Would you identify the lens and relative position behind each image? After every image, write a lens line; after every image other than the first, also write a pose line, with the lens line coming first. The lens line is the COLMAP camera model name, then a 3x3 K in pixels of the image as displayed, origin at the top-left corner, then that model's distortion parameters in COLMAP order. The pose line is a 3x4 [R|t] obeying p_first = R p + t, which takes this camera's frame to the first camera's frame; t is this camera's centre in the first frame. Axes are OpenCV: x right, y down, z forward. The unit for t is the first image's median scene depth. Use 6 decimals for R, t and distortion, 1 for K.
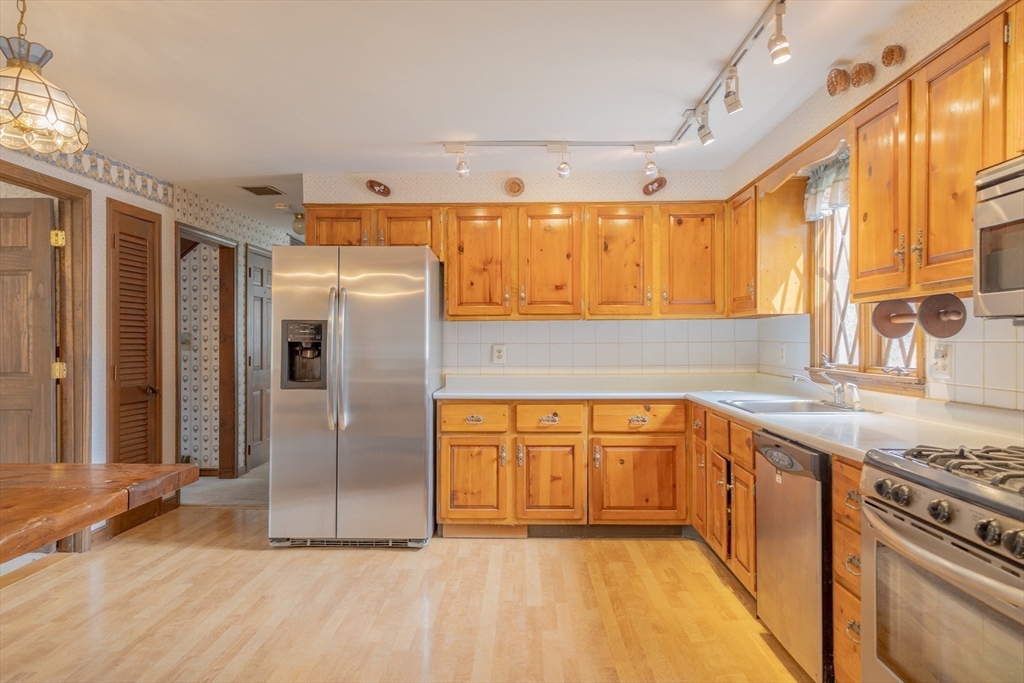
lens RADIAL K [[684.1, 0, 513.4], [0, 684.1, 342.0], [0, 0, 1]] dist [0.010698, 0.012944]
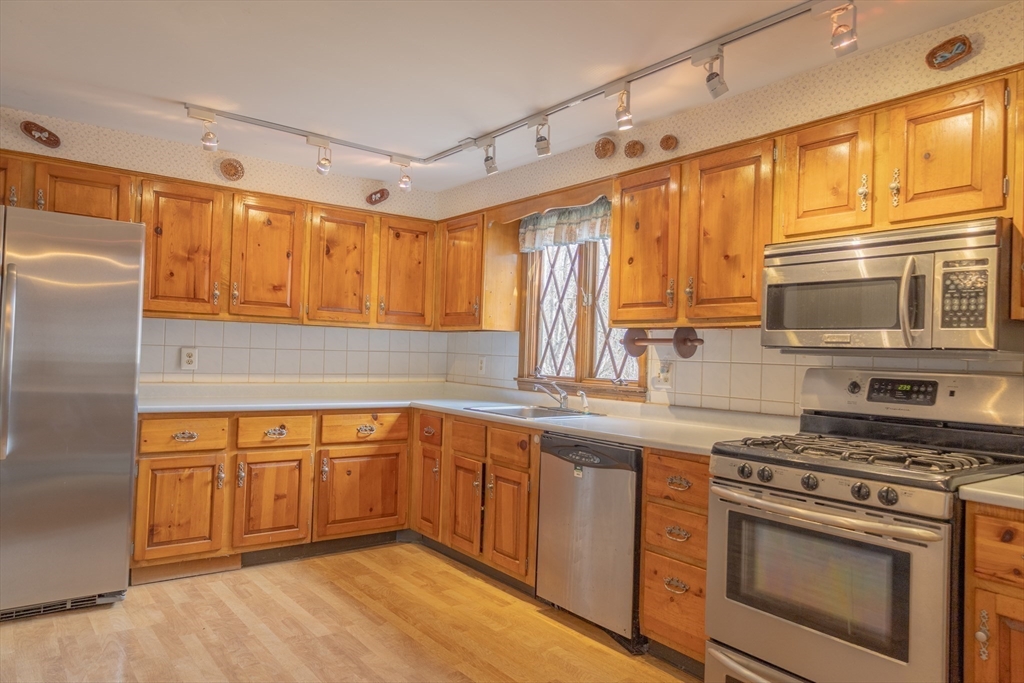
lens RADIAL K [[684.1, 0, 513.2], [0, 684.1, 341.0], [0, 0, 1]] dist [0.010698, 0.012944]
pose [[0.783477, 0.041092, 0.620060, -0.280954], [-0.034383, 0.999149, -0.022771, 0.001502], [-0.620468, -0.003479, 0.784224, 0.092744]]
